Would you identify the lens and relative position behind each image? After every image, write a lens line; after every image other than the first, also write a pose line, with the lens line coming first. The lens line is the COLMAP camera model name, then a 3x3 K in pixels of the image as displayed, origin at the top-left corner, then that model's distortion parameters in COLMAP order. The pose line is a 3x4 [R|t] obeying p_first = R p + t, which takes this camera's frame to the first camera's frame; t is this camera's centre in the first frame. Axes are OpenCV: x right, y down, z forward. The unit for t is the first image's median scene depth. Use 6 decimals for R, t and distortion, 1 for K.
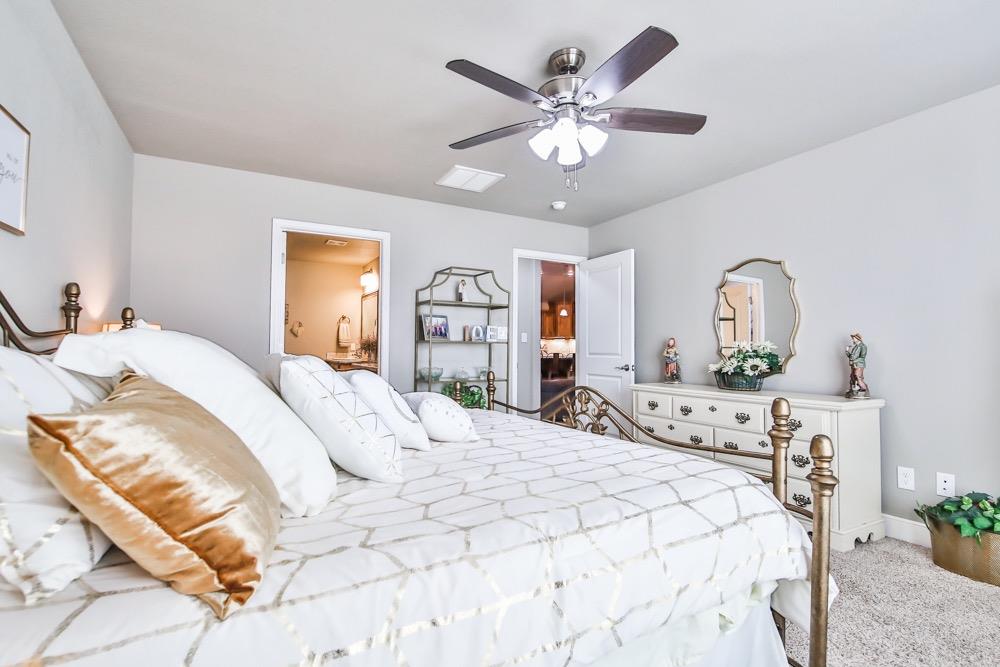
lens RADIAL K [[477.4, 0, 502.1], [0, 477.4, 335.8], [0, 0, 1]] dist [-0.002498, -0.007291]
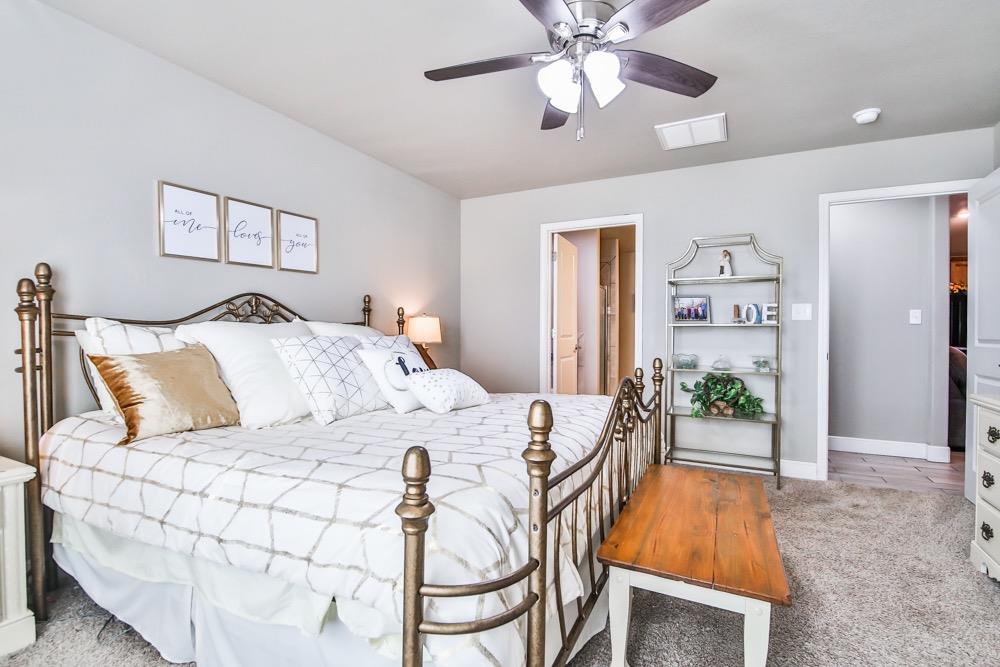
lens RADIAL K [[477.4, 0, 505.6], [0, 477.4, 335.2], [0, 0, 1]] dist [-0.002498, -0.007291]
pose [[0.559770, -0.002238, -0.828645, 0.400221], [0.022964, 0.999654, 0.012813, 0.011748], [0.828330, -0.026201, 0.559628, 0.216774]]
